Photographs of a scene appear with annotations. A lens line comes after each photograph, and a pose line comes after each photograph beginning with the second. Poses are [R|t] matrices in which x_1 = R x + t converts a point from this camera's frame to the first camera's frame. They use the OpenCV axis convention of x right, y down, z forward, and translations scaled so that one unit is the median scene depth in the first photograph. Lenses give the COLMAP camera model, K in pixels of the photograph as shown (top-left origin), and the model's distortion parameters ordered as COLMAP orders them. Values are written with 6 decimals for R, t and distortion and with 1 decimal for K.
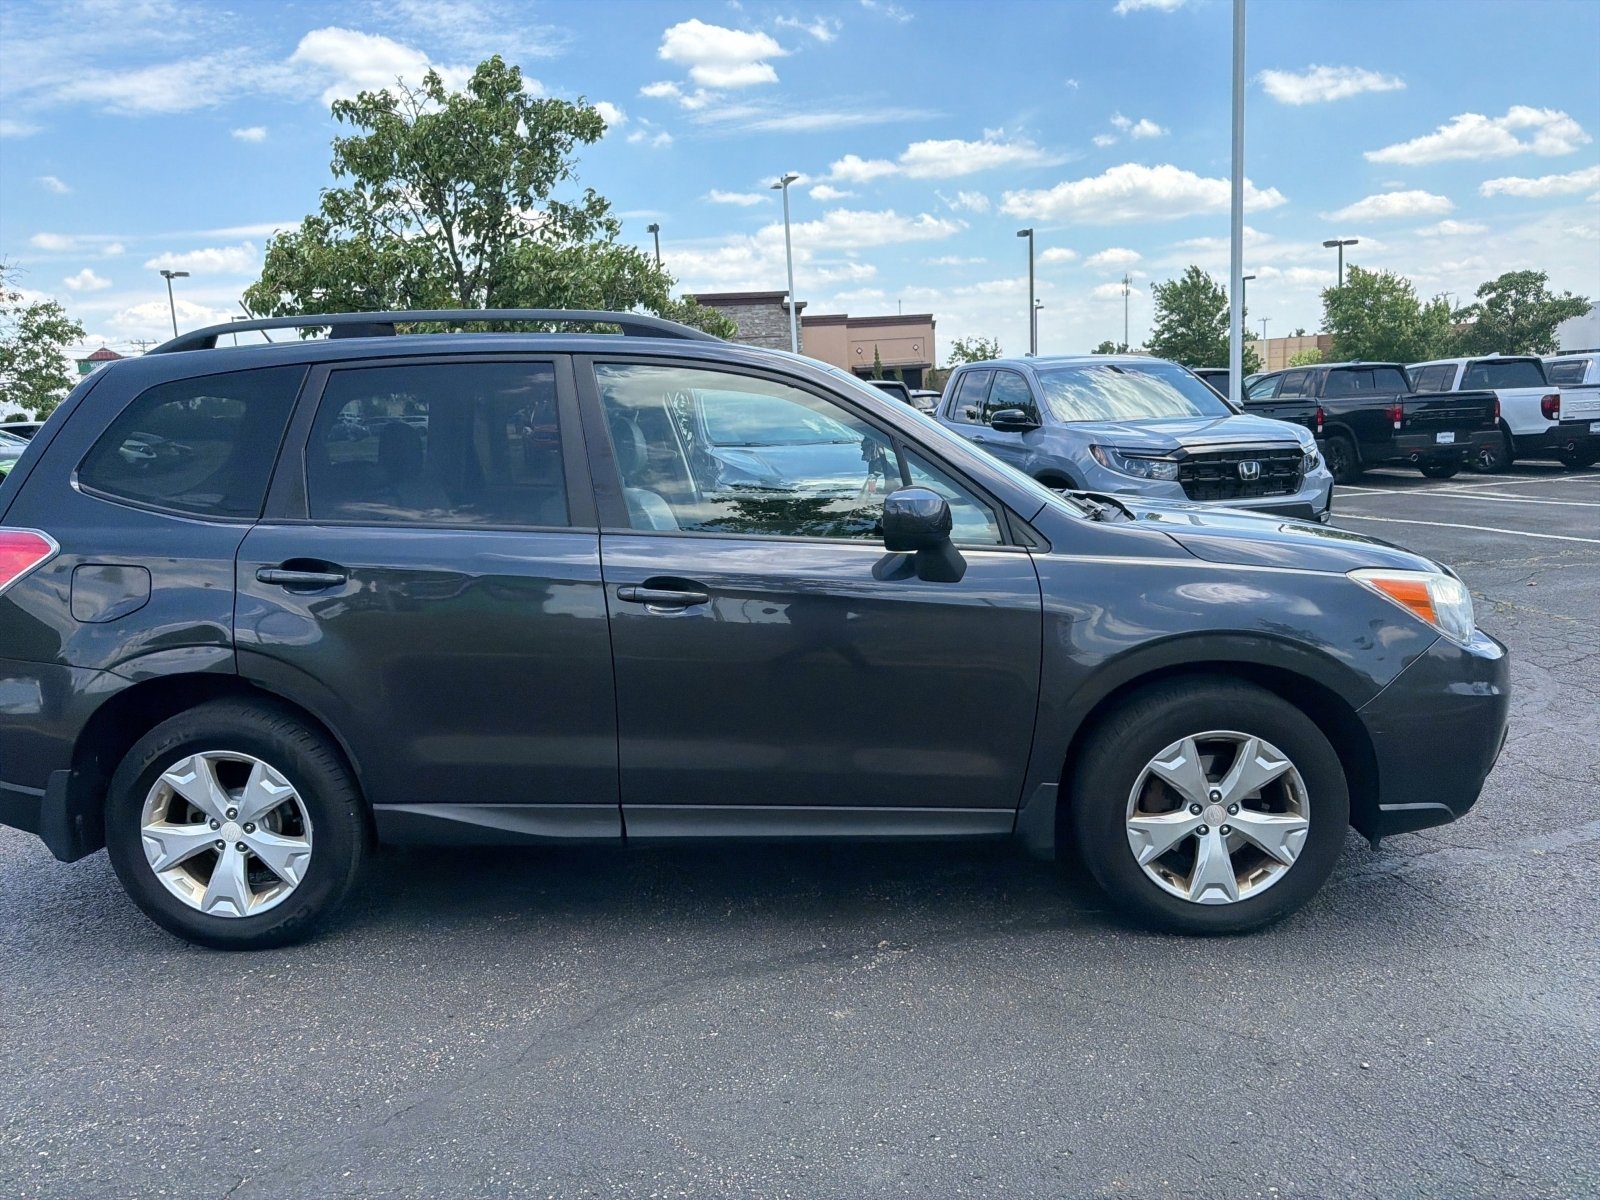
lens RADIAL K [[1161.1, 0, 791.8], [0, 1161.1, 586.8], [0, 0, 1]] dist [0.024859, -0.030254]
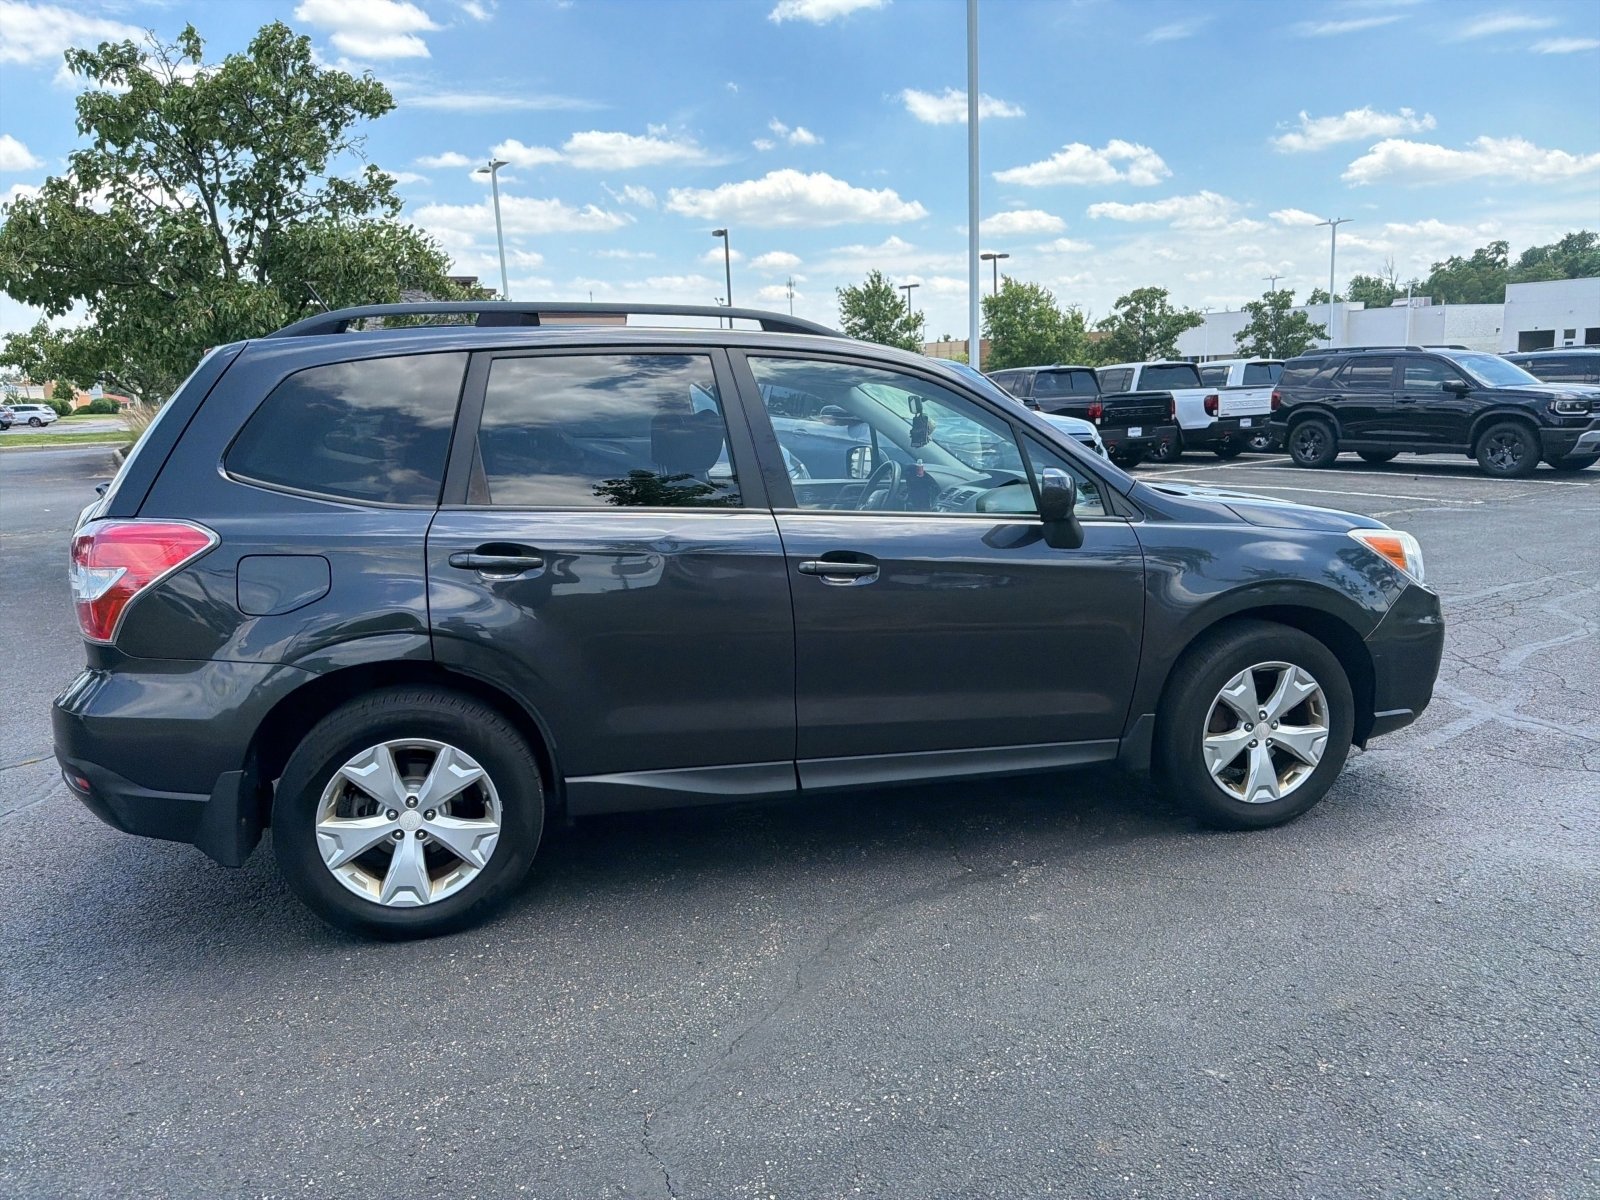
lens RADIAL K [[1161.1, 0, 797.2], [0, 1161.1, 594.0], [0, 0, 1]] dist [0.024859, -0.030254]
pose [[0.957792, -0.038246, 0.284905, -0.127012], [0.035191, 0.999255, 0.015836, 0.003701], [-0.285298, -0.005141, 0.958425, -0.013098]]
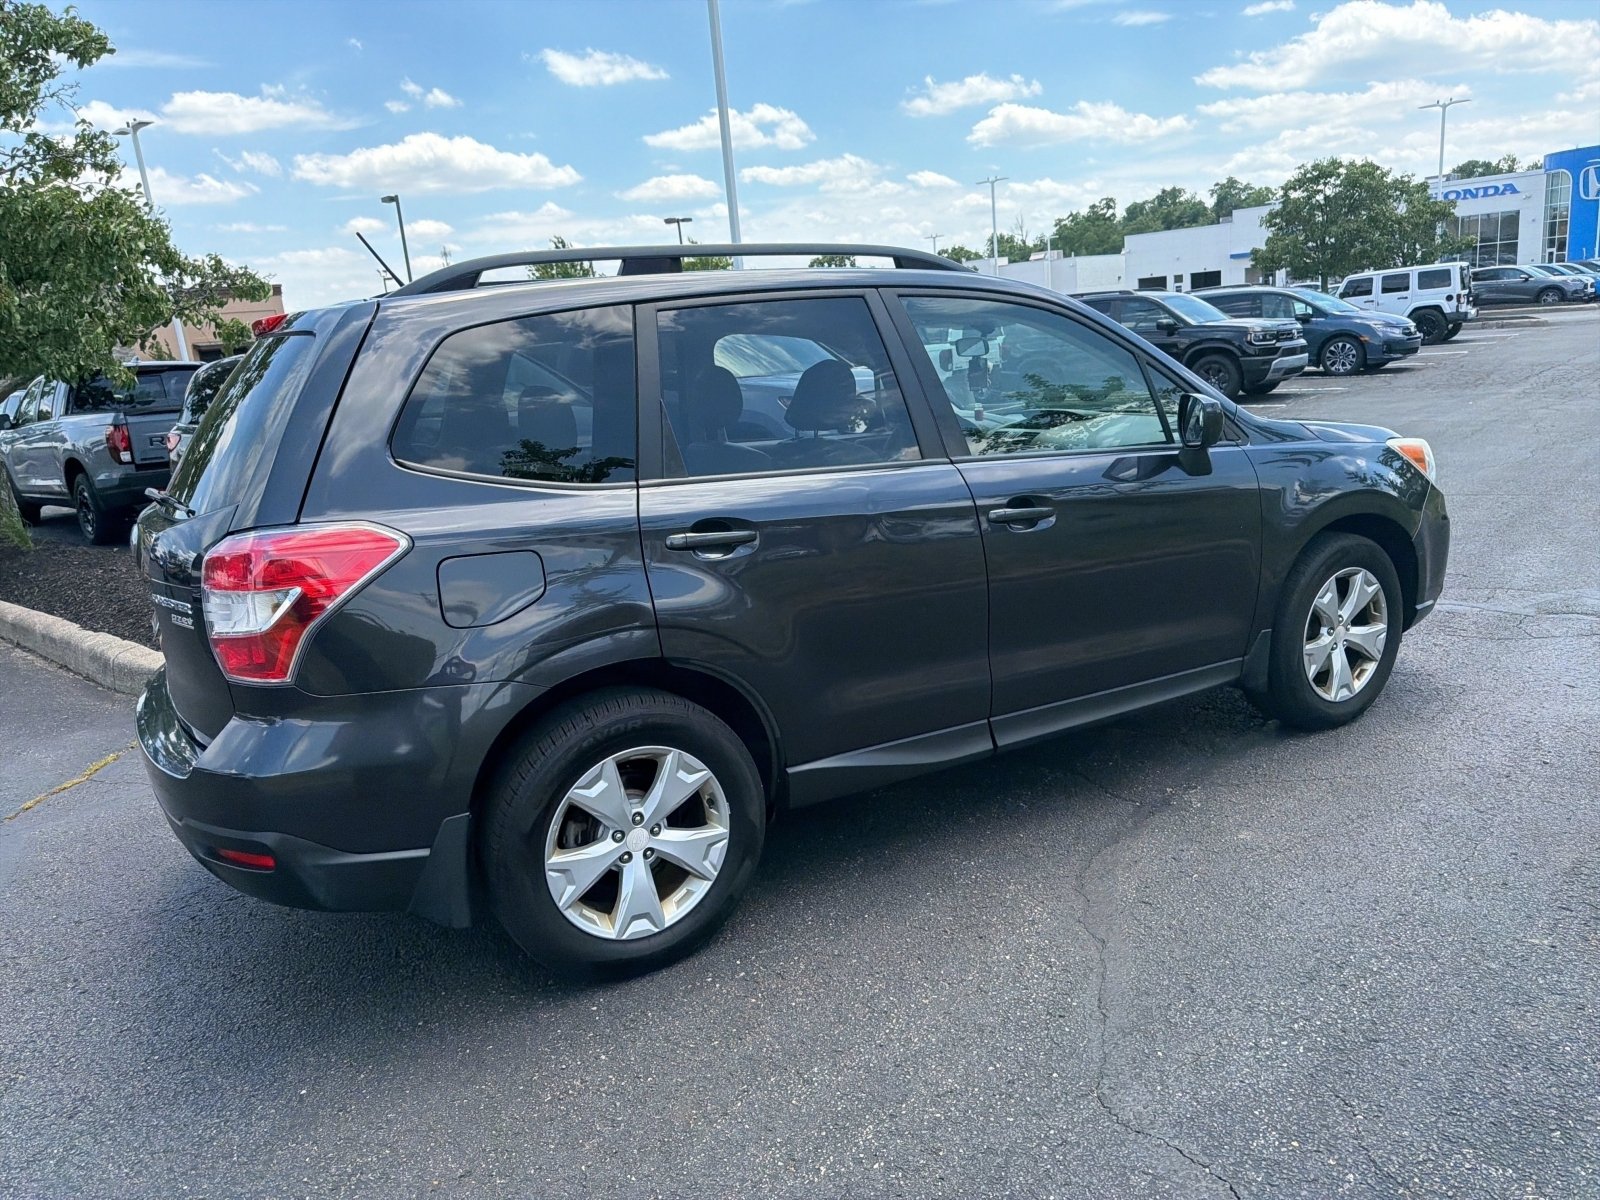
lens RADIAL K [[1161.1, 0, 796.0], [0, 1161.1, 605.2], [0, 0, 1]] dist [0.024859, -0.030254]
pose [[0.838205, -0.149124, 0.524571, -0.234297], [0.130506, 0.988789, 0.072556, -0.003658], [-0.529510, 0.007643, 0.848269, 0.055954]]
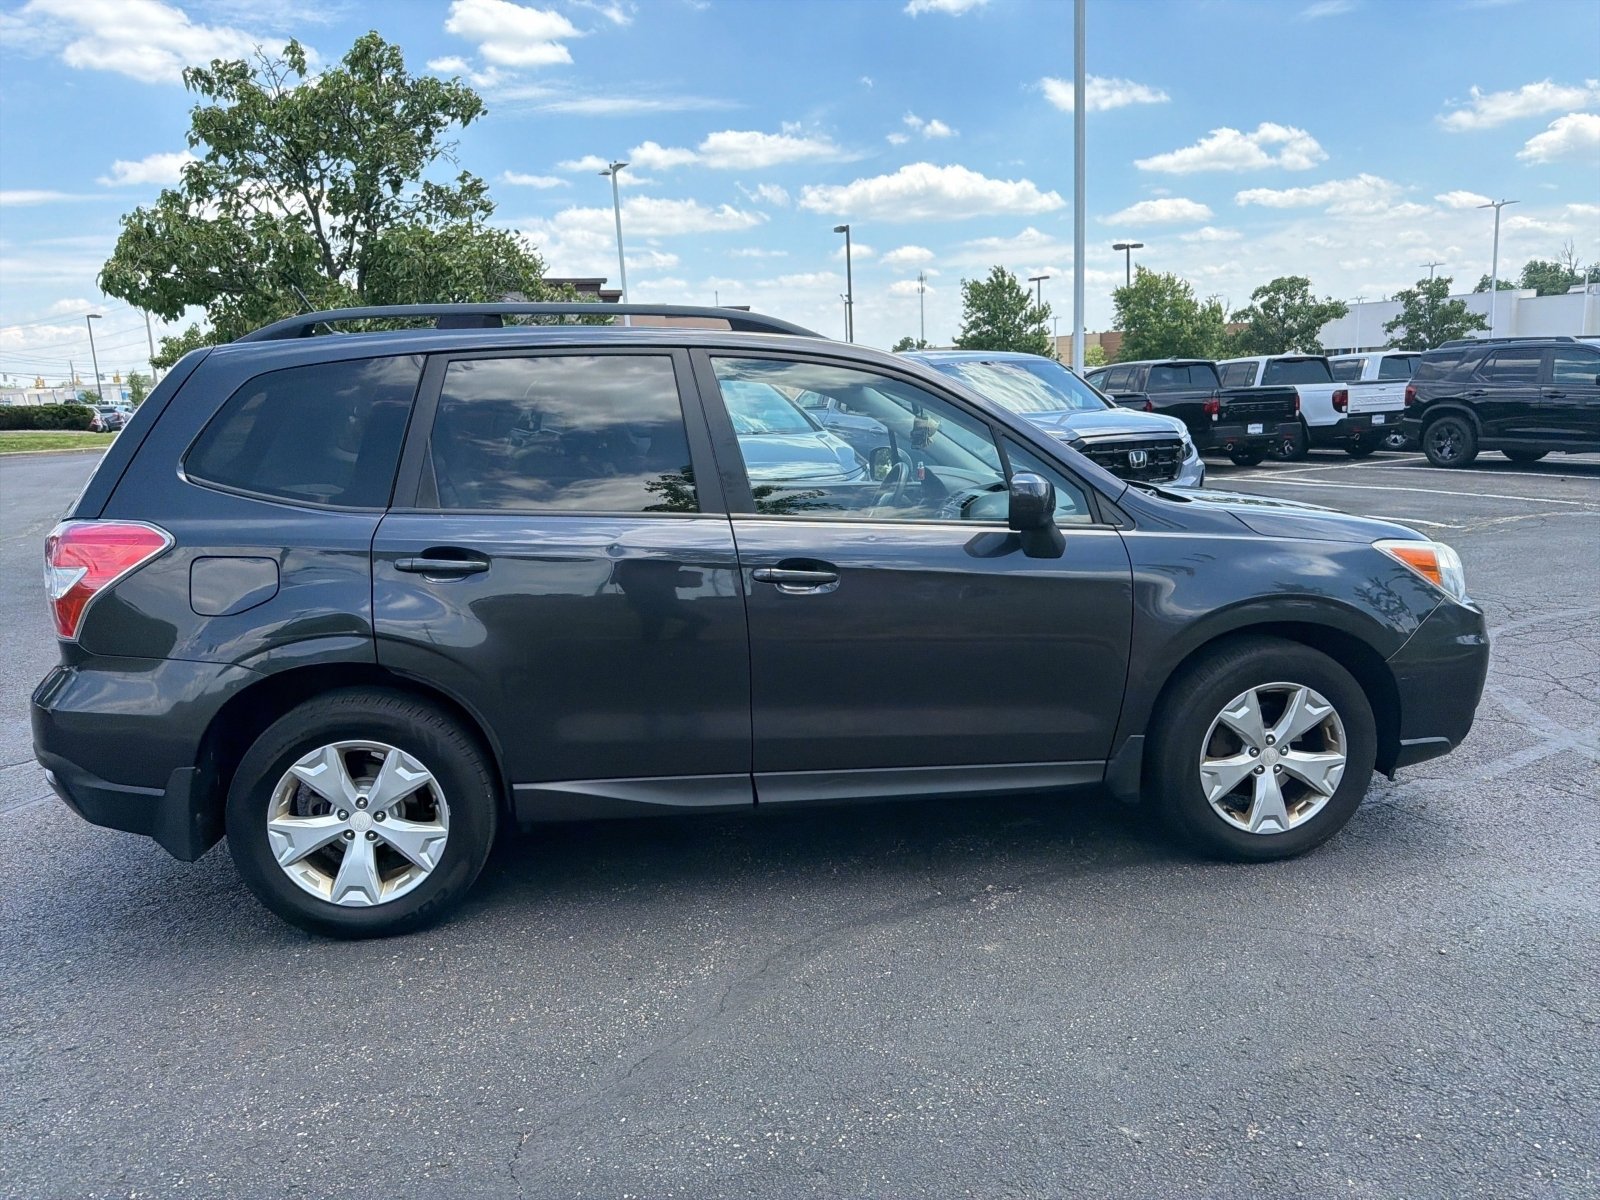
lens RADIAL K [[1161.1, 0, 794.8], [0, 1161.1, 599.7], [0, 0, 1]] dist [0.024859, -0.030254]
pose [[0.984694, -0.024932, 0.172501, -0.081125], [0.021778, 0.999560, 0.020155, 0.002174], [-0.172928, -0.016090, 0.984803, -0.013821]]
